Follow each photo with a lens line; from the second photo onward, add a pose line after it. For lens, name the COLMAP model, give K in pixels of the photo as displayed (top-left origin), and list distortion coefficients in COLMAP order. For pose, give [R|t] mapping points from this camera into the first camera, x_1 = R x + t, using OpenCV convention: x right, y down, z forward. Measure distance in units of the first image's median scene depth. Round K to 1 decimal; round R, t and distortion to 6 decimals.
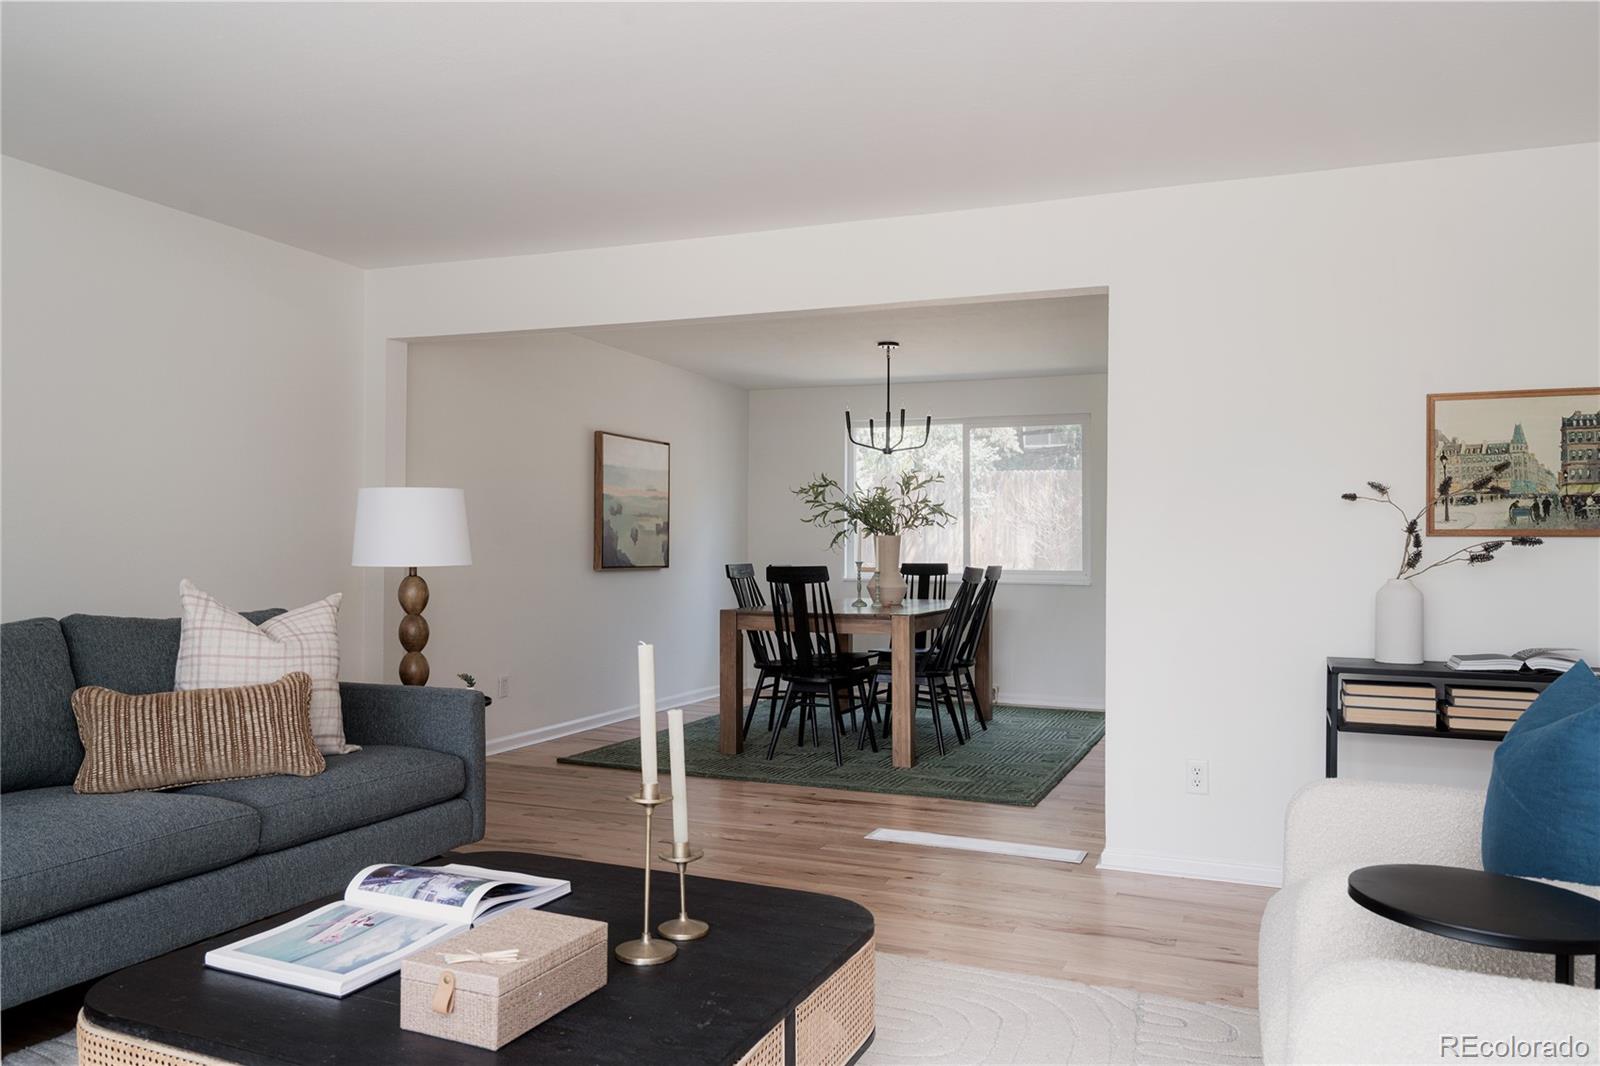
lens RADIAL K [[1151.4, 0, 801.6], [0, 1151.4, 537.0], [0, 0, 1]] dist [-0.005562, -0.001884]
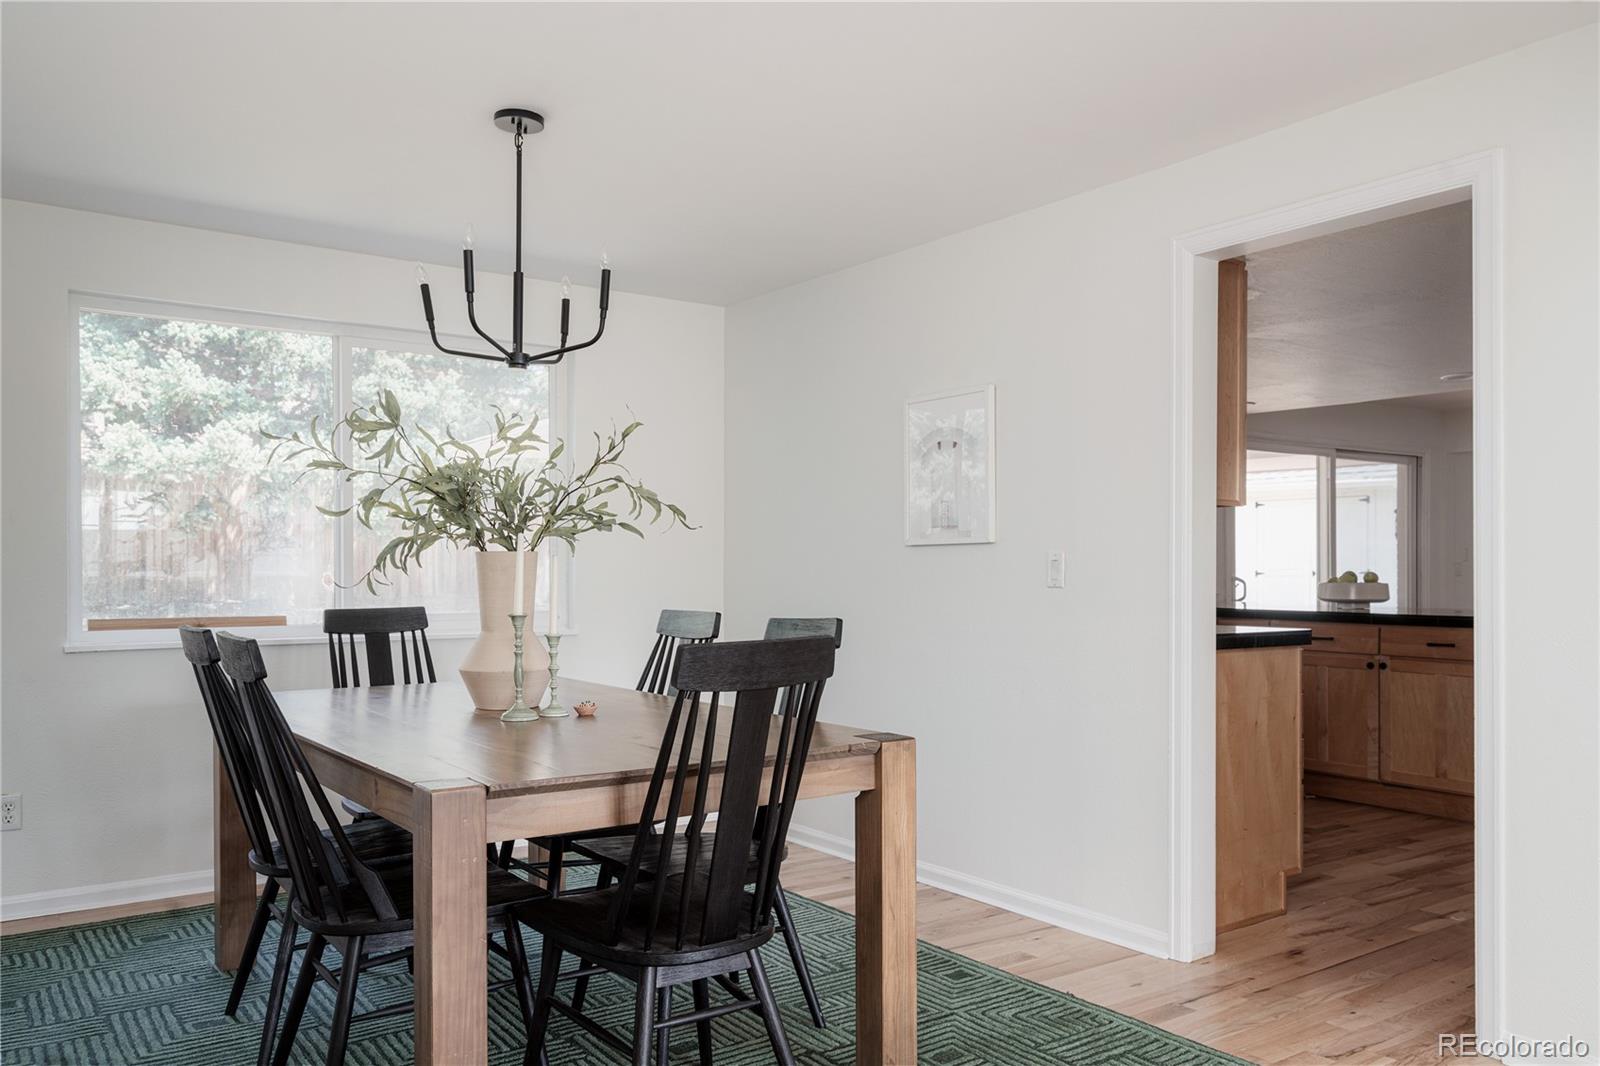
lens RADIAL K [[1213.4, 0, 788.6], [0, 1213.4, 557.8], [0, 0, 1]] dist [0.002036, -0.002362]
pose [[0.531402, -0.000042, 0.847120, -0.465548], [-0.004159, 0.999988, 0.002659, -0.001721], [-0.847110, -0.004937, 0.531395, 1.178761]]
